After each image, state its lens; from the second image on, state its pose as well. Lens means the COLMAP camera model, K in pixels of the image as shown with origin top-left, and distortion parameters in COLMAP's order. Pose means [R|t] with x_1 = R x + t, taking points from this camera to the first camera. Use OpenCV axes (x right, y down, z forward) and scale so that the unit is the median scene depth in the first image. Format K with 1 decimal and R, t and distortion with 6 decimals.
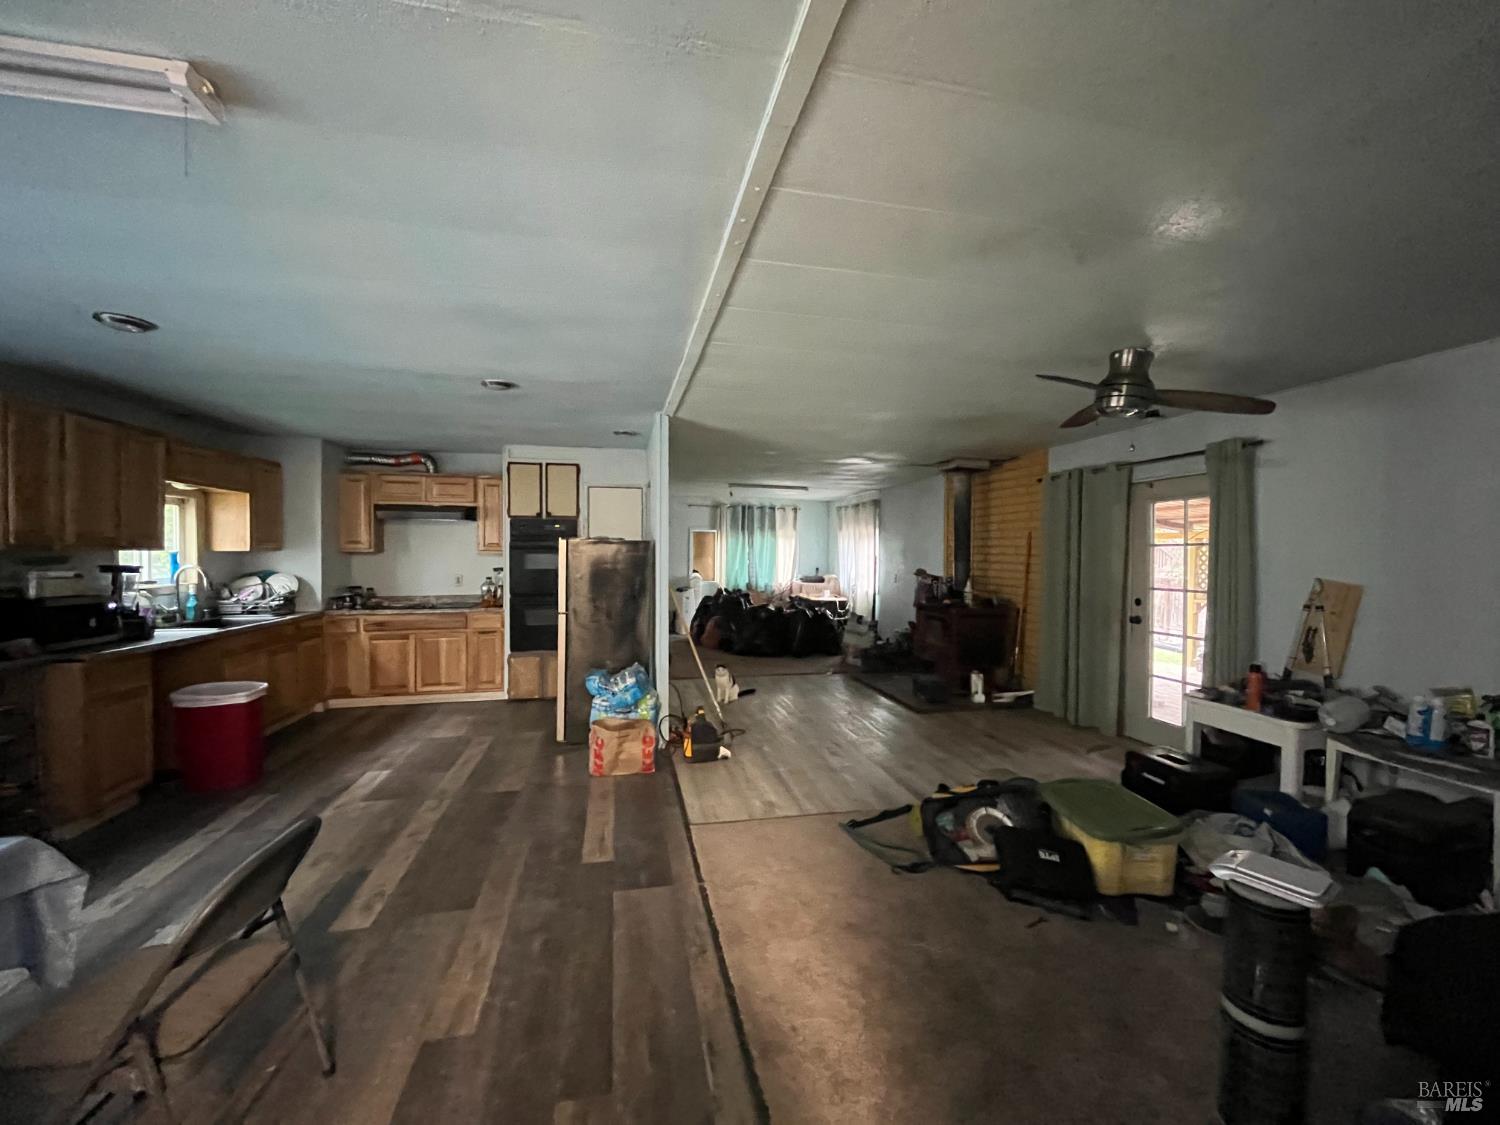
lens RADIAL K [[611.3, 0, 750.0], [0, 611.3, 562.5], [0, 0, 1]] dist [-0.002021, 0.000232]
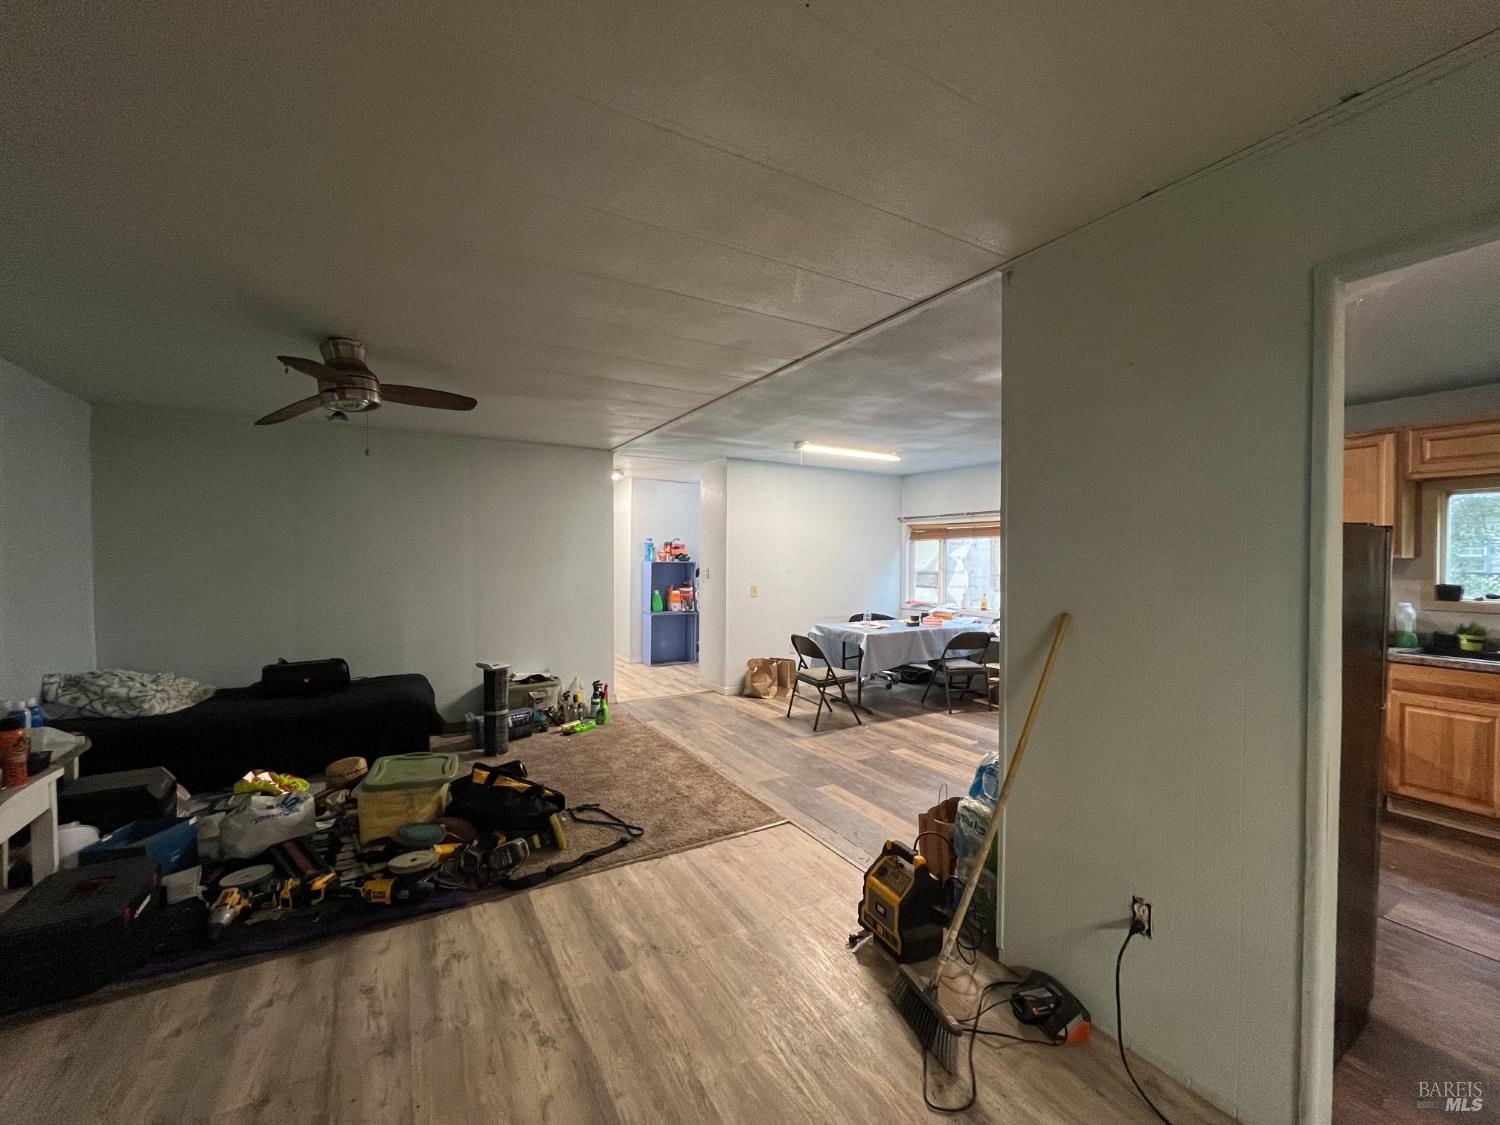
lens RADIAL K [[611.3, 0, 750.0], [0, 611.3, 562.5], [0, 0, 1]] dist [-0.002021, 0.000232]
pose [[-0.951854, -0.001393, -0.306549, 0.310779], [-0.009420, 0.999650, 0.024706, -0.030754], [0.306407, 0.026405, -0.951534, 2.177100]]
